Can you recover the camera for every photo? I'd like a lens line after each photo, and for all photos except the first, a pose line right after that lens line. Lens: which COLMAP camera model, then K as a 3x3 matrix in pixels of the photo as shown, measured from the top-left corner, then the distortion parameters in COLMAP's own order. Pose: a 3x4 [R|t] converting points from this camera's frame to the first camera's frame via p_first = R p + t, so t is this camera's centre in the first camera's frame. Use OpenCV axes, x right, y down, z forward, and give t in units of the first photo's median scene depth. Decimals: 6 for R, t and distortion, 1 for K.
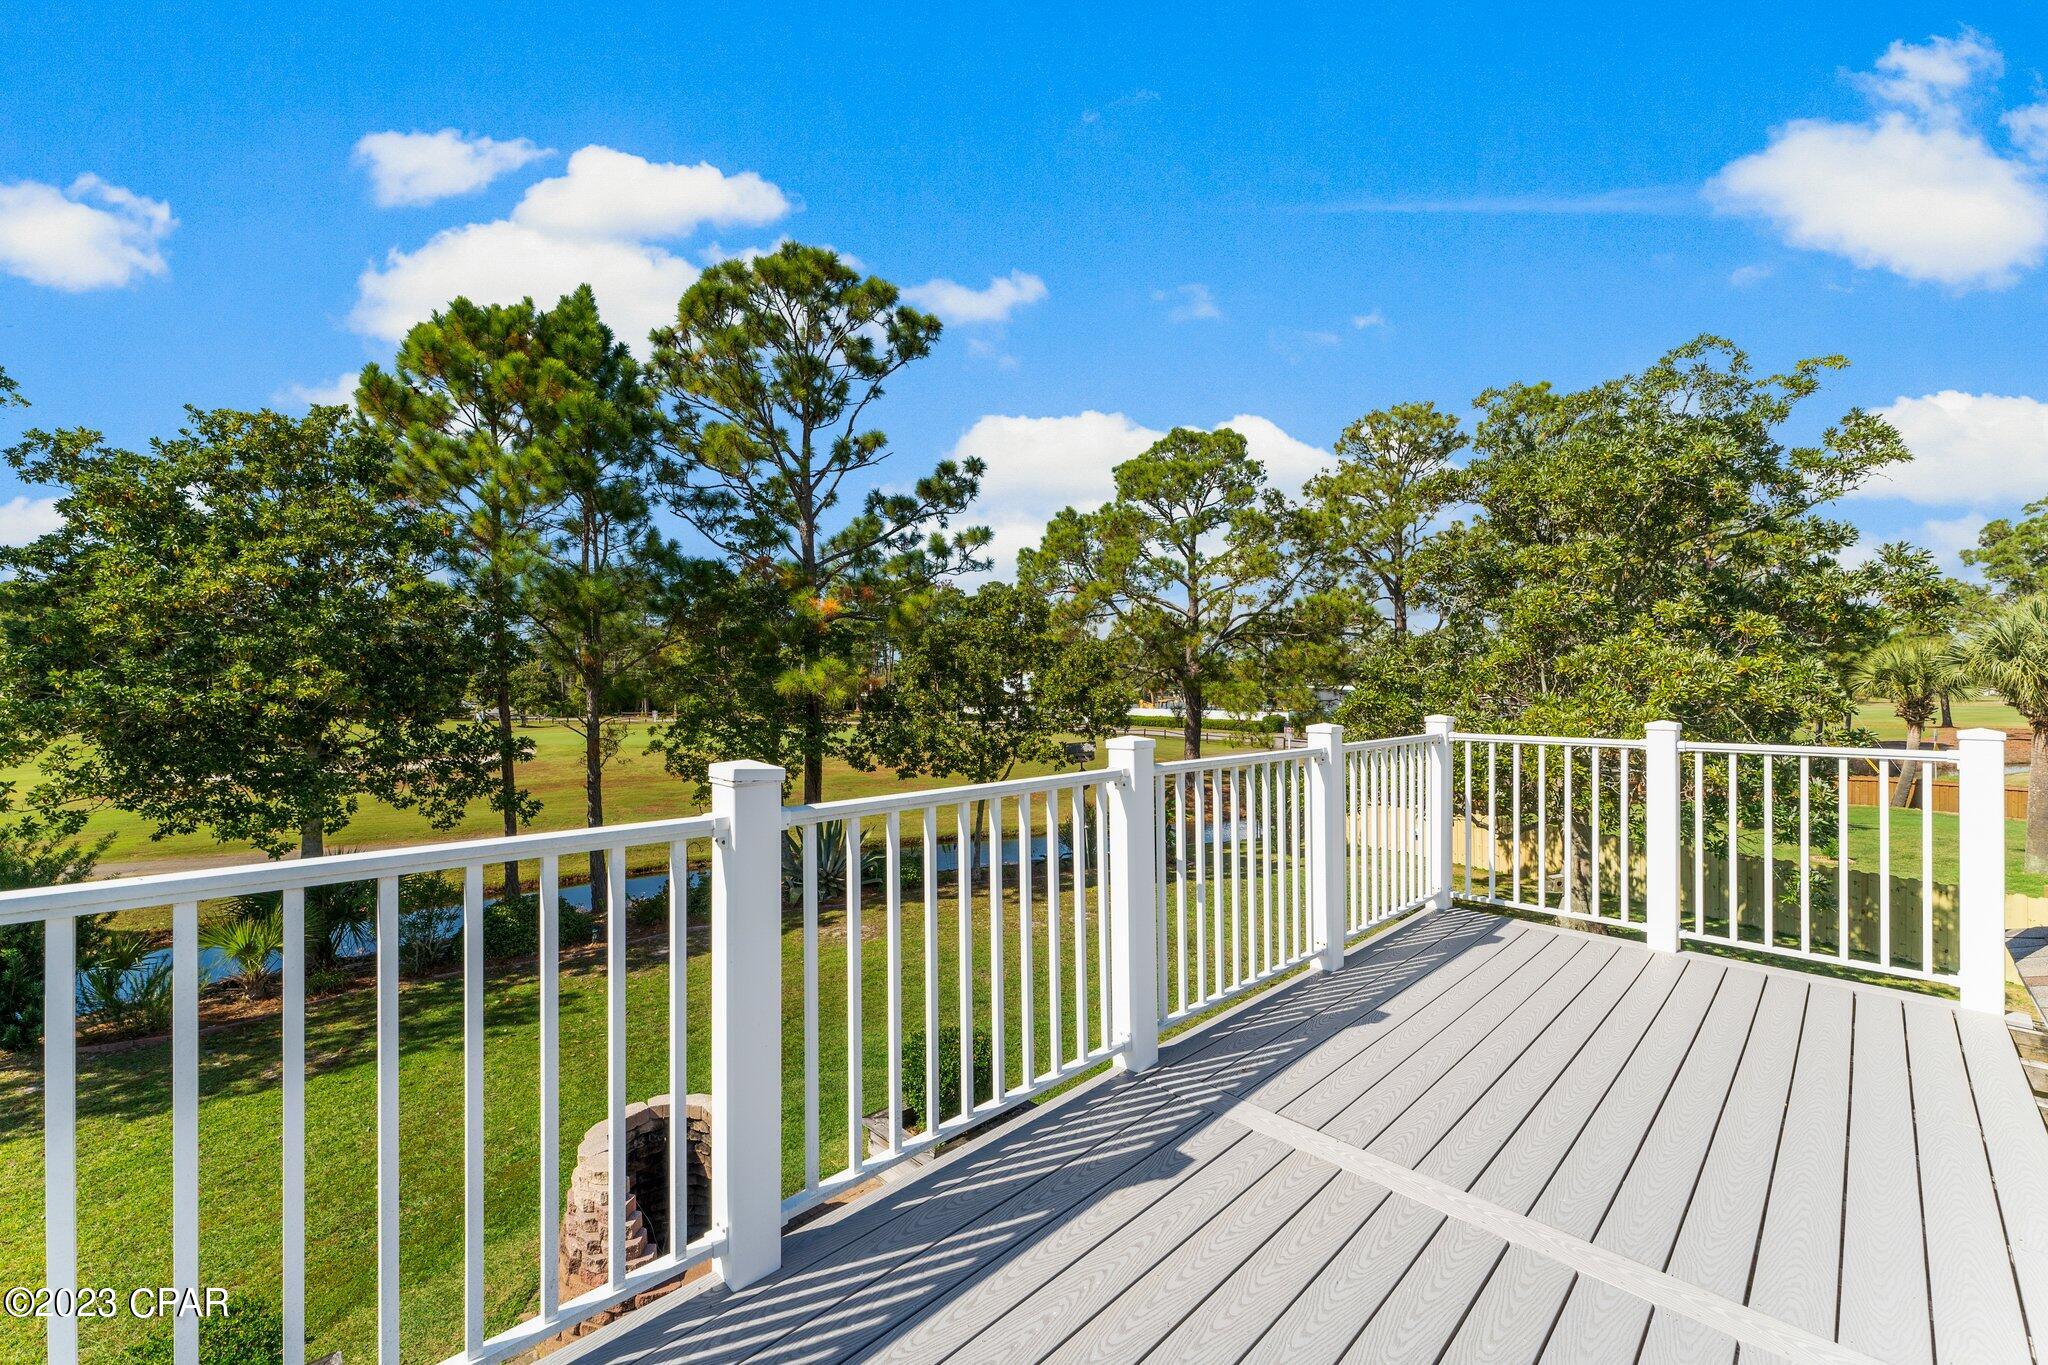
lens RADIAL K [[820.4, 0, 1018.6], [0, 820.4, 688.0], [0, 0, 1]] dist [-0.000398, -0.000417]
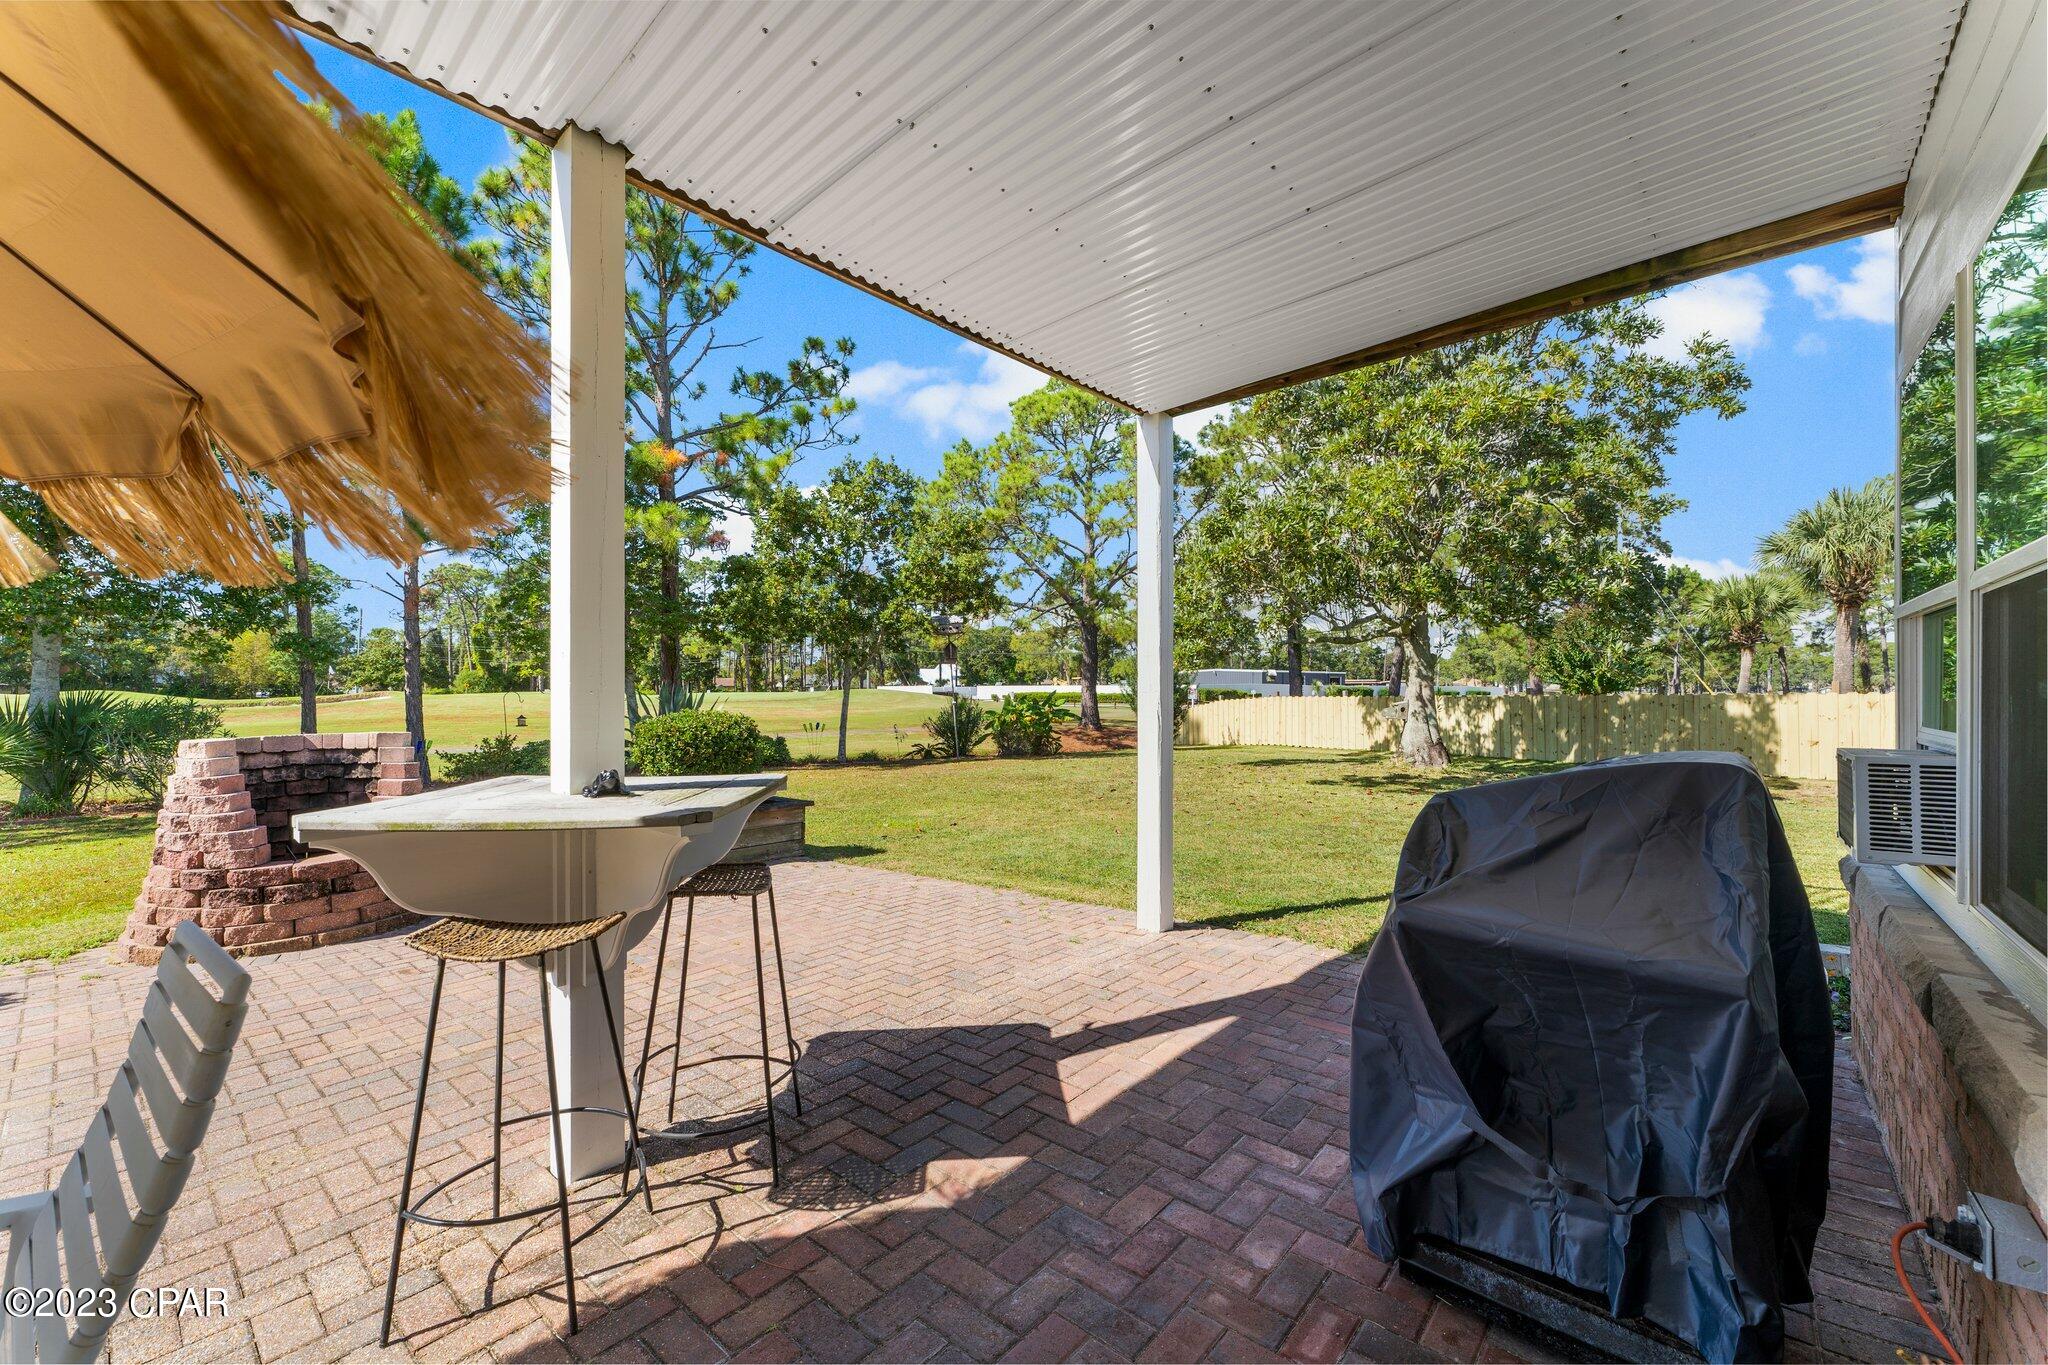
lens RADIAL K [[816.0, 0, 1017.9], [0, 816.0, 688.1], [0, 0, 1]] dist [0.001277, -0.000561]
pose [[0.996006, -0.001060, 0.089276, 0.065626], [0.001188, 0.999998, -0.001377, 0.141054], [-0.089274, 0.001478, 0.996006, 0.028181]]
